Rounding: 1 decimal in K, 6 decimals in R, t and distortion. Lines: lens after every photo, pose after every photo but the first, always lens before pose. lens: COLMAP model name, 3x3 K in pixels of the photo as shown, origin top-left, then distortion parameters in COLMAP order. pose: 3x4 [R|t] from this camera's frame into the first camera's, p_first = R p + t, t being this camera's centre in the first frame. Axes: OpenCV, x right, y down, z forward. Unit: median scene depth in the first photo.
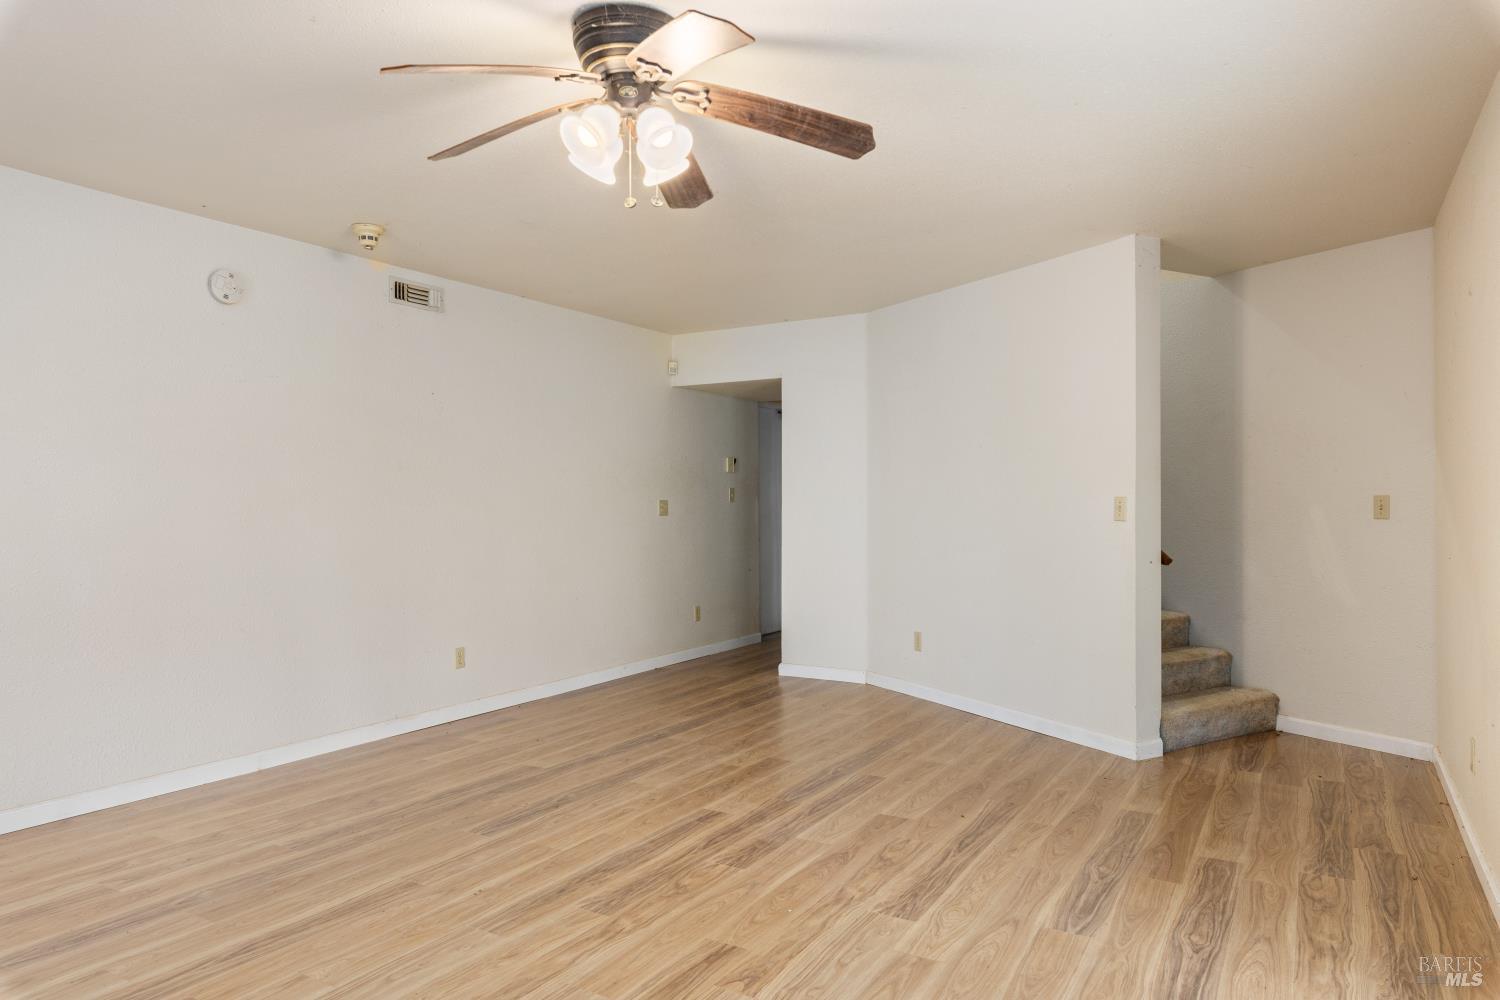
lens RADIAL K [[971.1, 0, 750.0], [0, 971.1, 501.4], [0, 0, 1]] dist [0.010755, 0.002665]
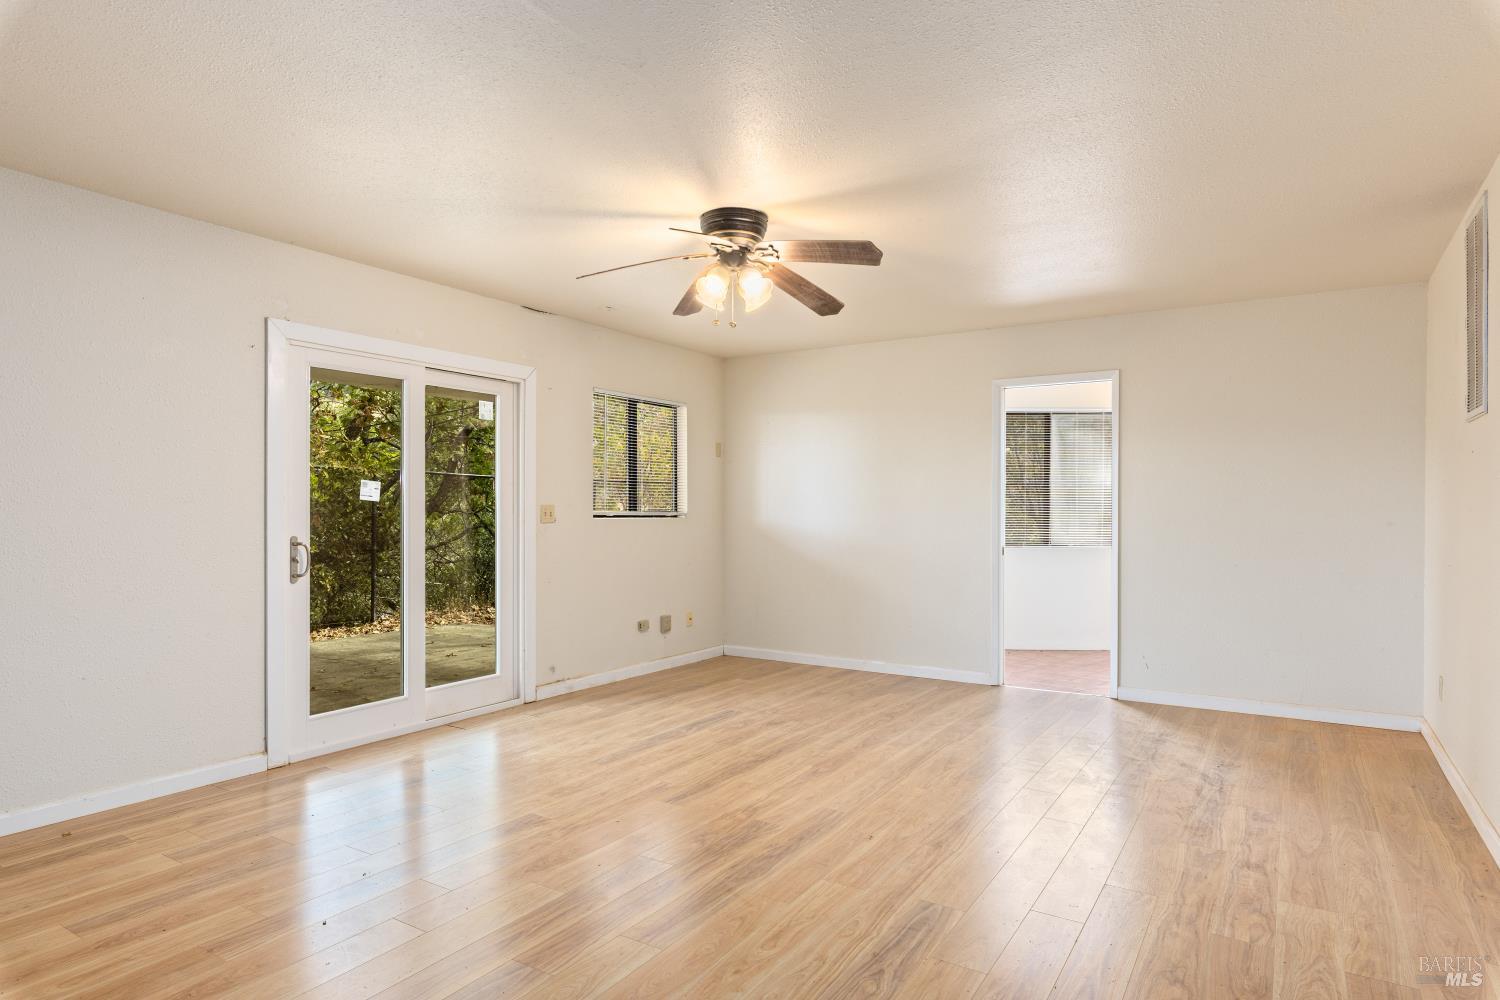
lens RADIAL K [[873.9, 0, 748.6], [0, 873.9, 501.3], [0, 0, 1]] dist [-0.001379, -0.000081]
pose [[-0.999374, 0.000118, 0.035388, -0.162396], [-0.000071, 0.999986, -0.005339, -0.002479], [-0.035388, -0.005339, -0.999359, 1.995139]]
